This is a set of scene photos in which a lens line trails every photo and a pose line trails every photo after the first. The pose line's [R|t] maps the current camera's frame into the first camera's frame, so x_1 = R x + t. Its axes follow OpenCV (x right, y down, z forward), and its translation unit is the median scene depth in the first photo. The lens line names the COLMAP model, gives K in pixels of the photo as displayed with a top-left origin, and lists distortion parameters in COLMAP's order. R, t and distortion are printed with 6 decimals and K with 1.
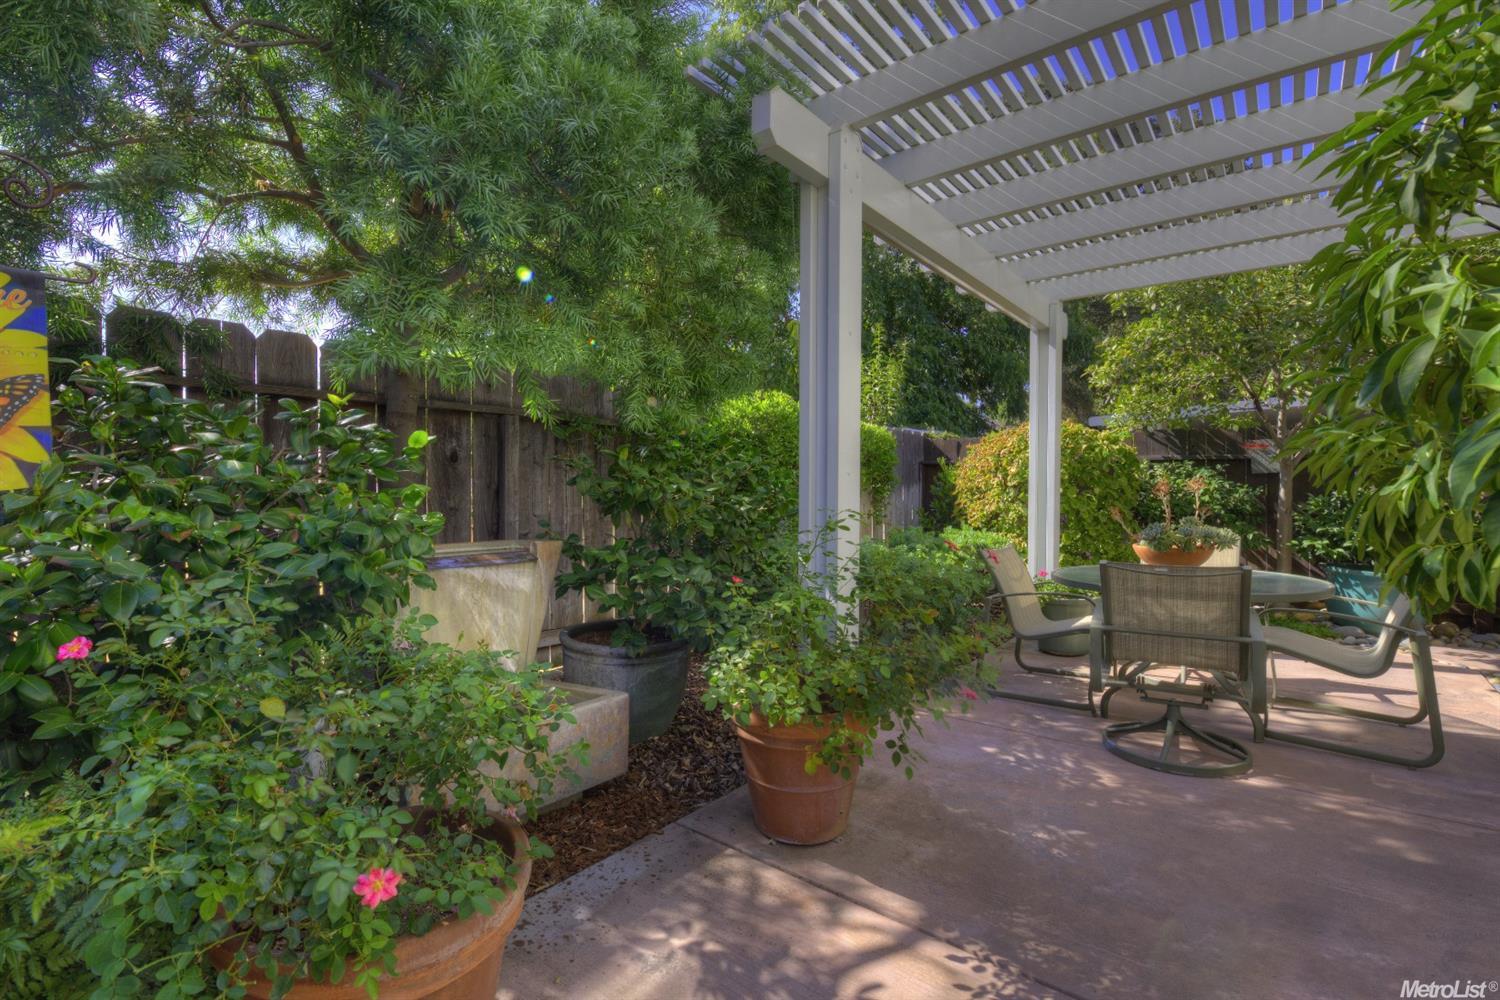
lens RADIAL K [[658.9, 0, 756.9], [0, 658.9, 498.3], [0, 0, 1]] dist [-0.005700, -0.007995]
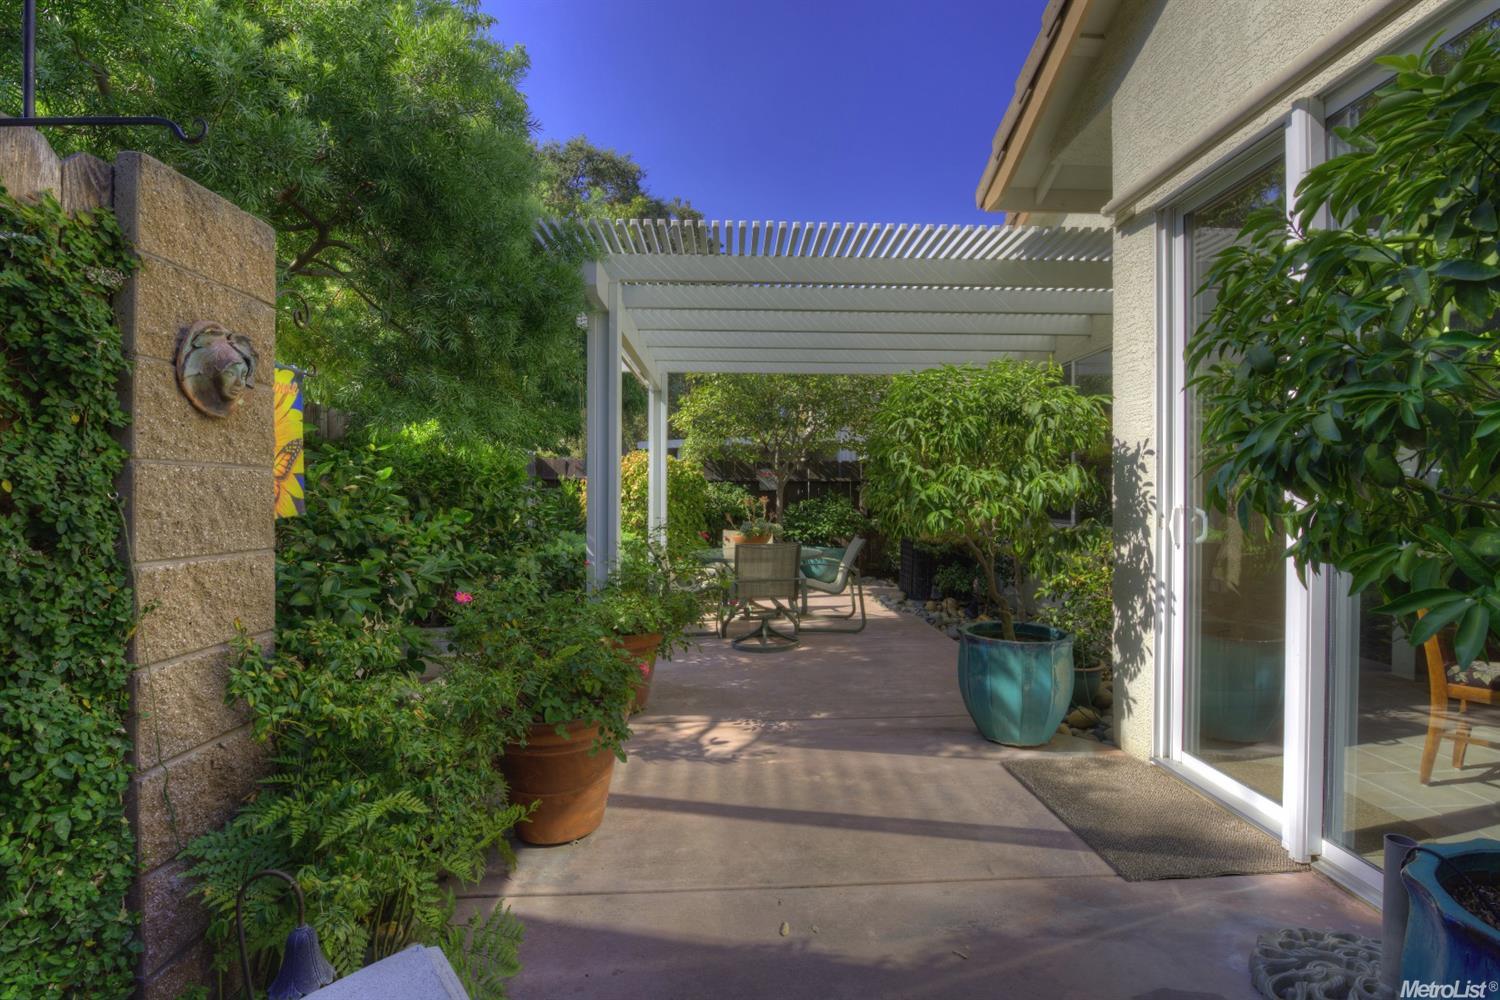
lens RADIAL K [[658.9, 0, 748.9], [0, 658.9, 502.0], [0, 0, 1]] dist [-0.005700, -0.007995]
pose [[0.757861, -0.005479, 0.652393, -0.355261], [0.008269, 0.999965, -0.001208, -0.009159], [-0.652364, 0.006310, 0.757880, -0.224170]]
